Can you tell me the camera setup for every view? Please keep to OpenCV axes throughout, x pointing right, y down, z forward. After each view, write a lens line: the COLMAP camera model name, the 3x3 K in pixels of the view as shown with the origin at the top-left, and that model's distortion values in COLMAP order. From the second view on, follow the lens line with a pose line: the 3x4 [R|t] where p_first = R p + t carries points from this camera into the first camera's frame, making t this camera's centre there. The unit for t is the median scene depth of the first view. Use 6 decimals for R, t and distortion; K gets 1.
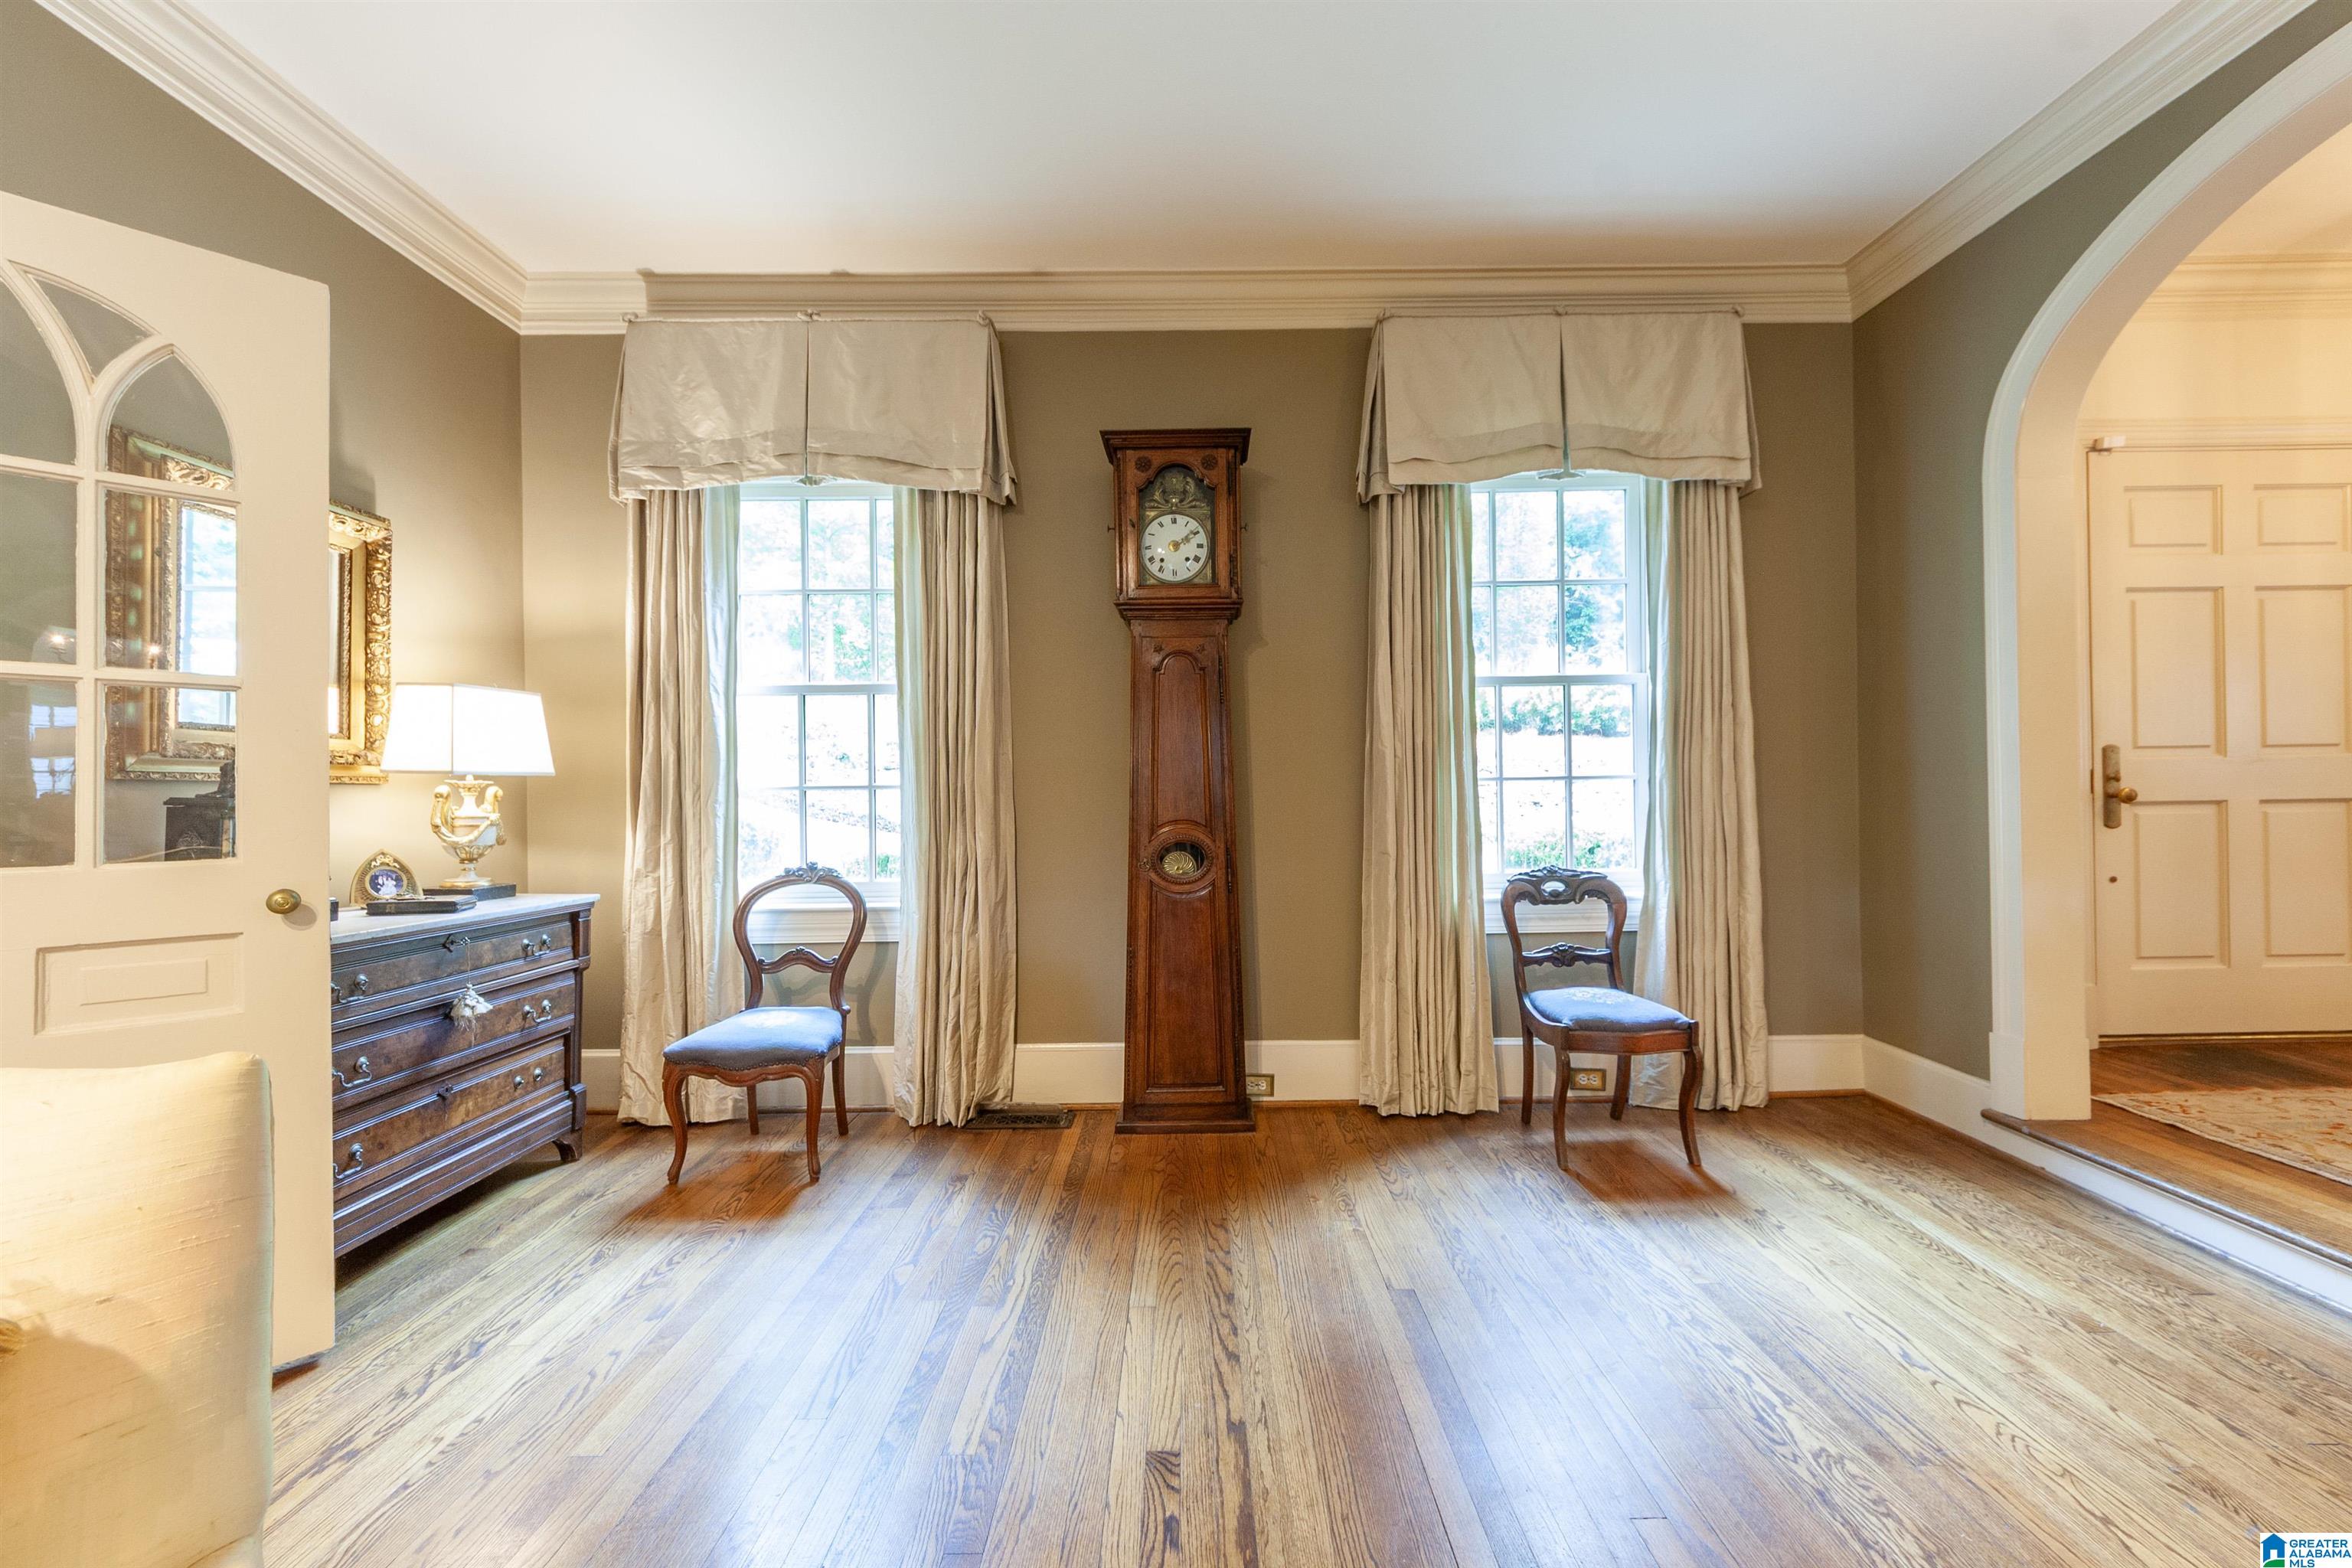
lens RADIAL K [[906.1, 0, 1175.5], [0, 906.1, 788.8], [0, 0, 1]] dist [-0.000796, -0.000293]
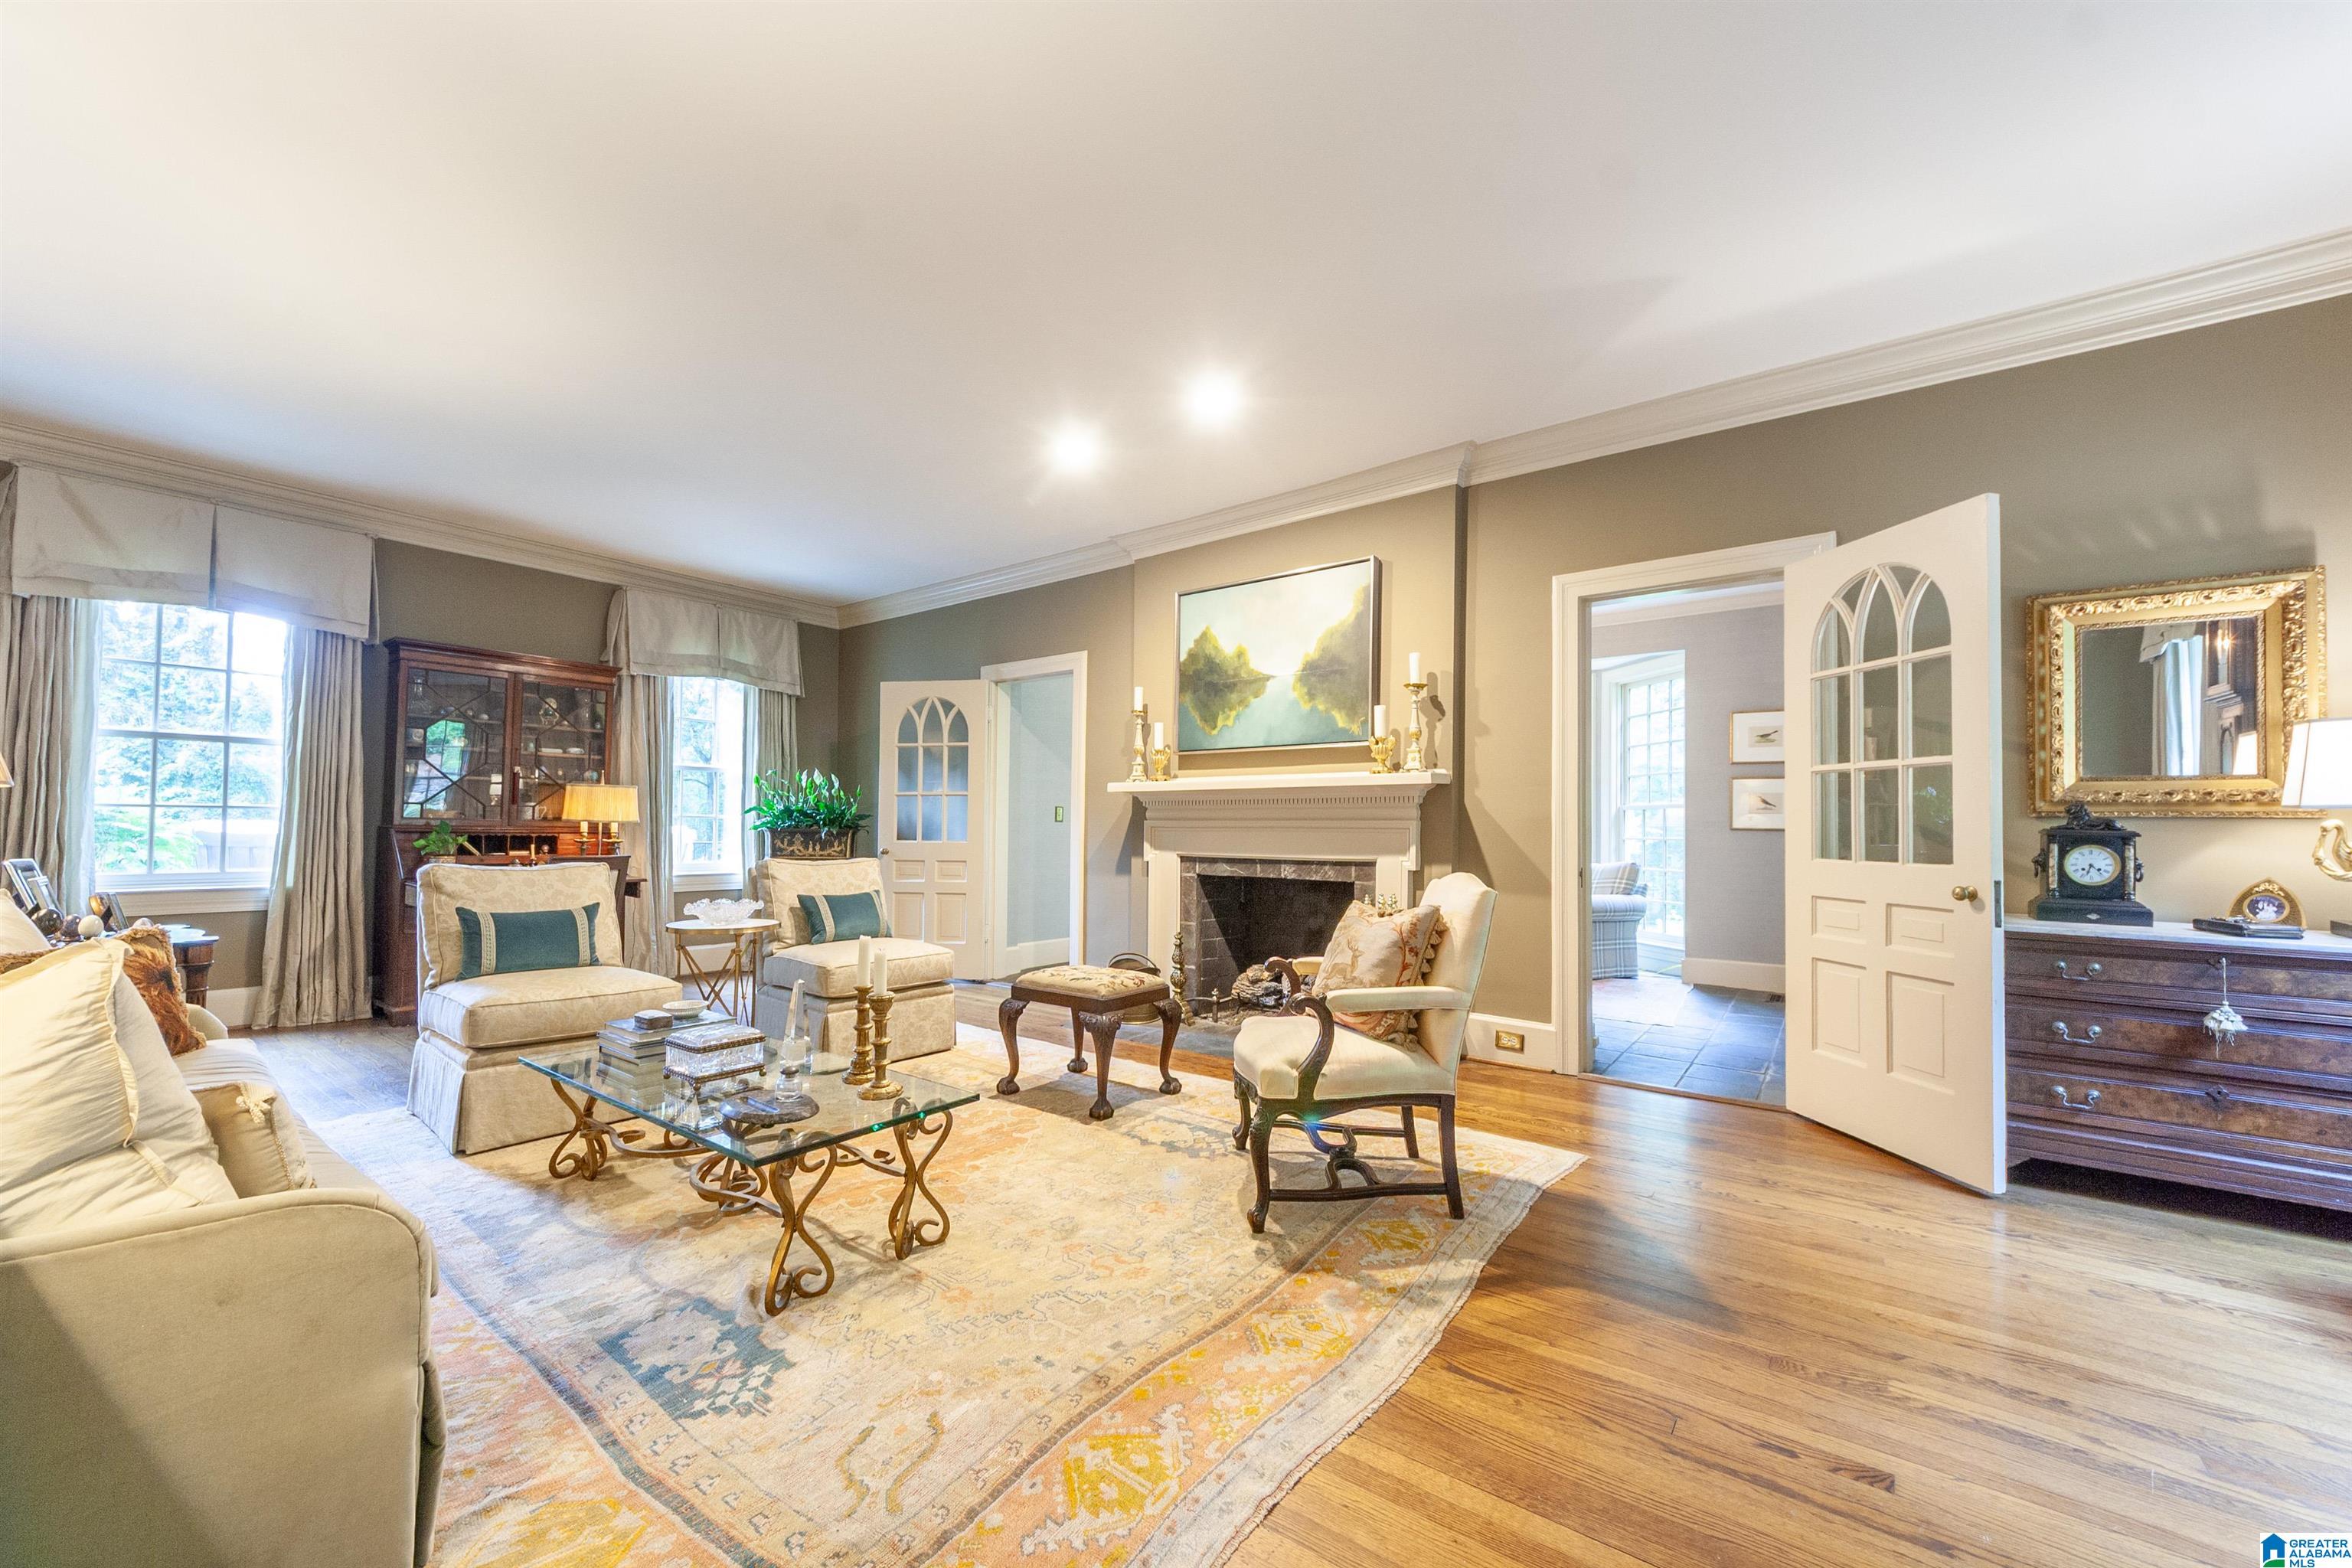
lens RADIAL K [[906.1, 0, 1172.9], [0, 906.1, 799.6], [0, 0, 1]] dist [-0.000796, -0.000293]
pose [[-0.615687, -0.020066, -0.787735, 0.594086], [0.001395, 0.999646, -0.026554, -0.000309], [0.787989, -0.017447, -0.615442, 0.462338]]
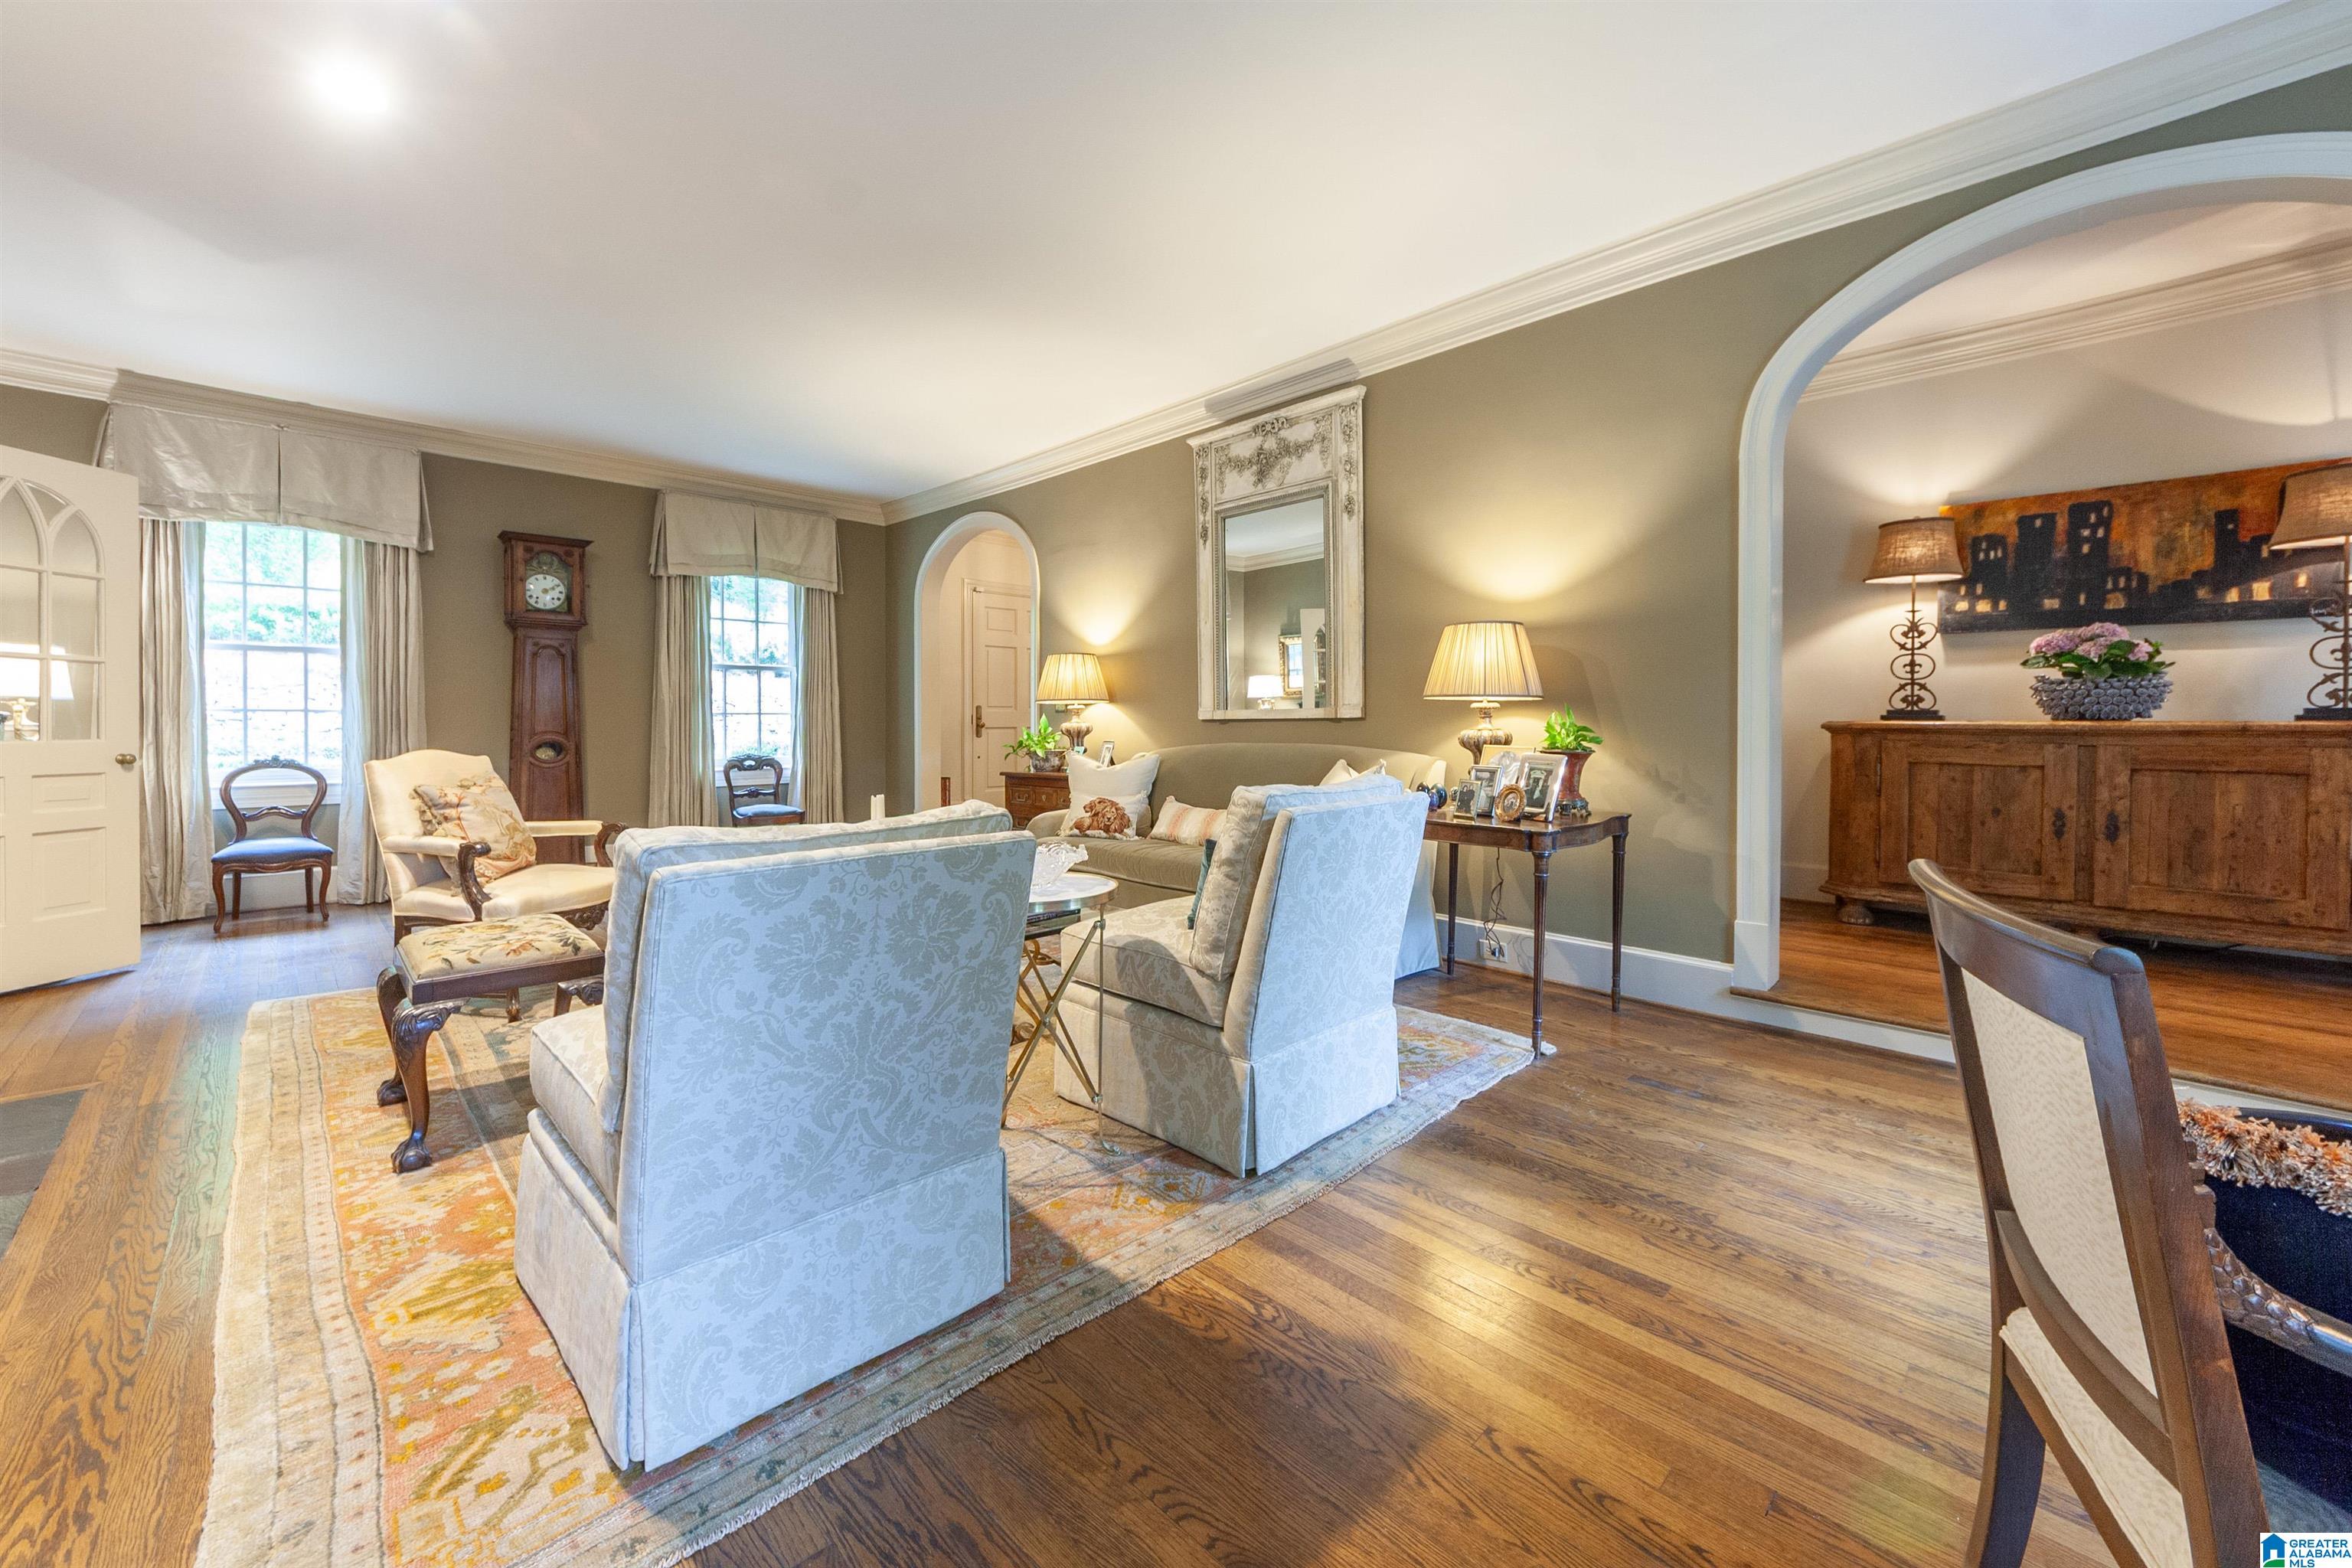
lens RADIAL K [[906.1, 0, 1207.7], [0, 906.1, 733.7], [0, 0, 1]] dist [-0.000796, -0.000293]
pose [[0.688920, 0.004465, 0.724824, -0.427683], [-0.013533, 0.999886, 0.006704, 0.006819], [-0.724711, -0.014427, 0.688902, -1.374848]]
